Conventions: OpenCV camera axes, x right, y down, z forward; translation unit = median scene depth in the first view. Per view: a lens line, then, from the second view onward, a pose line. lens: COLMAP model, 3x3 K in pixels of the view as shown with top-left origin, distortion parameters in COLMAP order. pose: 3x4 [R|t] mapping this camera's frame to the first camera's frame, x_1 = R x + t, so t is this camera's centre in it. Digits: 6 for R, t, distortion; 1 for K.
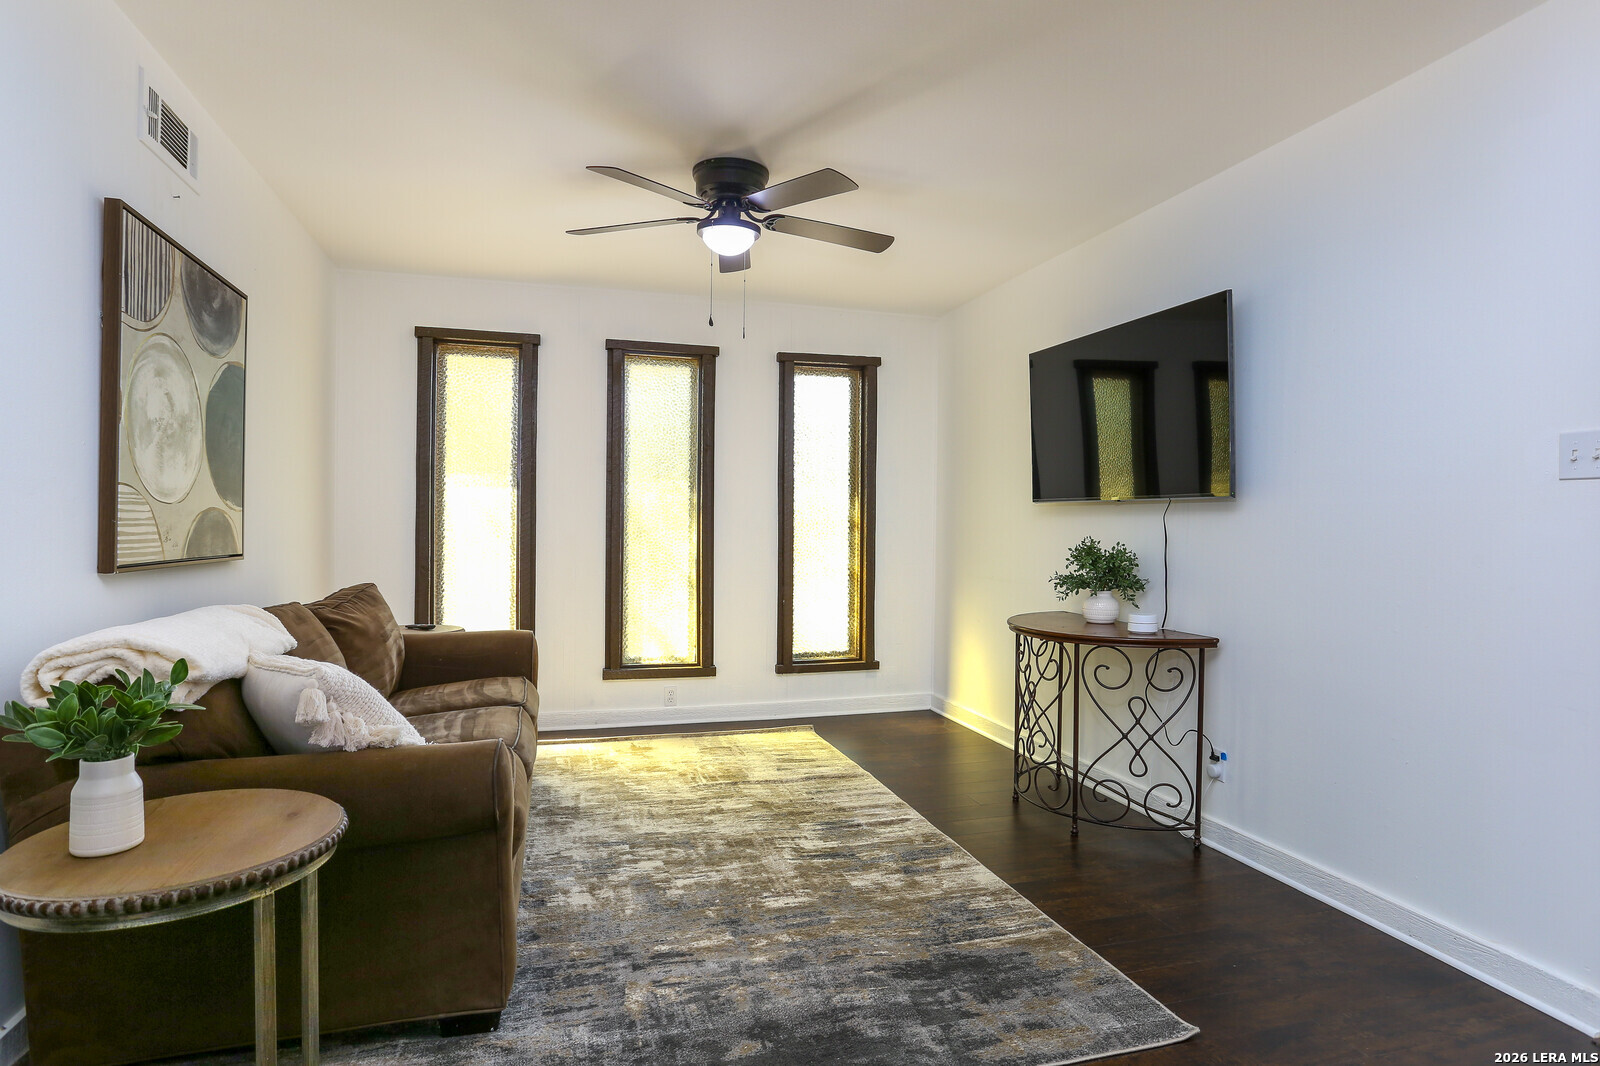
lens RADIAL K [[842.0, 0, 797.0], [0, 842.0, 528.6], [0, 0, 1]] dist [-0.022139, -0.000352]
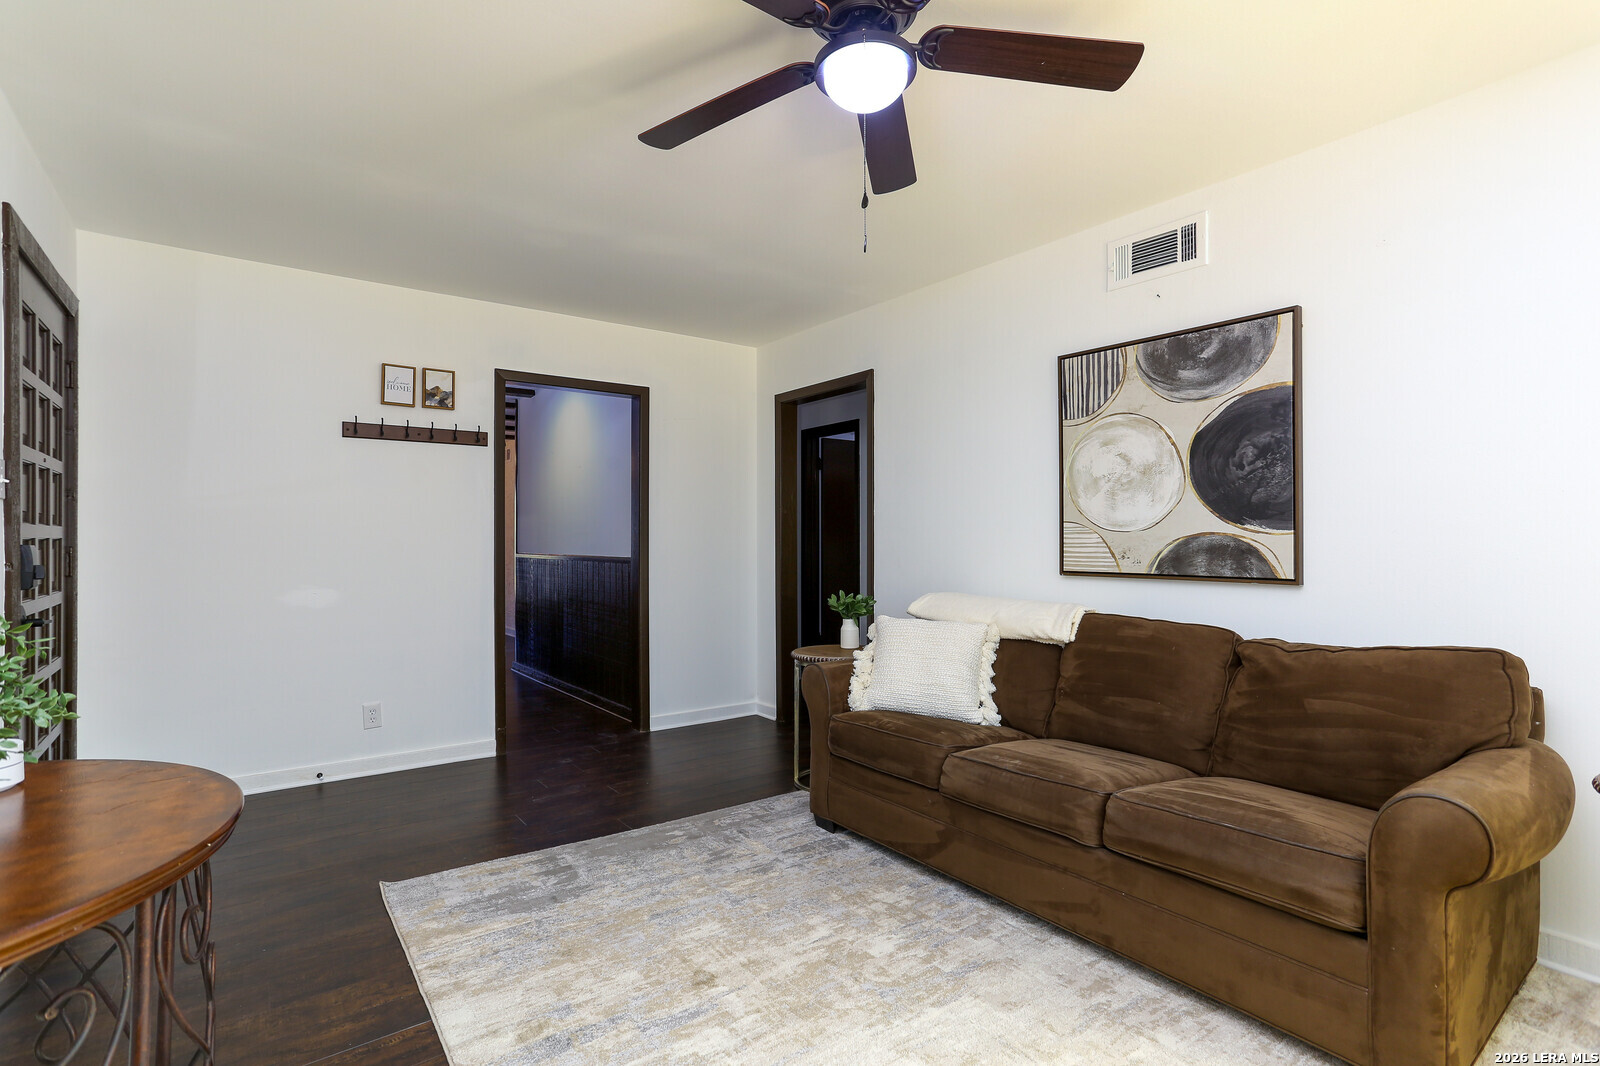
lens RADIAL K [[772.4, 0, 794.2], [0, 772.4, 536.9], [0, 0, 1]] dist [0.001323, 0.000216]
pose [[-0.938911, -0.008872, -0.344045, 0.190695], [-0.006671, 0.999949, -0.007581, -0.006987], [0.344095, -0.004823, -0.938923, 1.819090]]
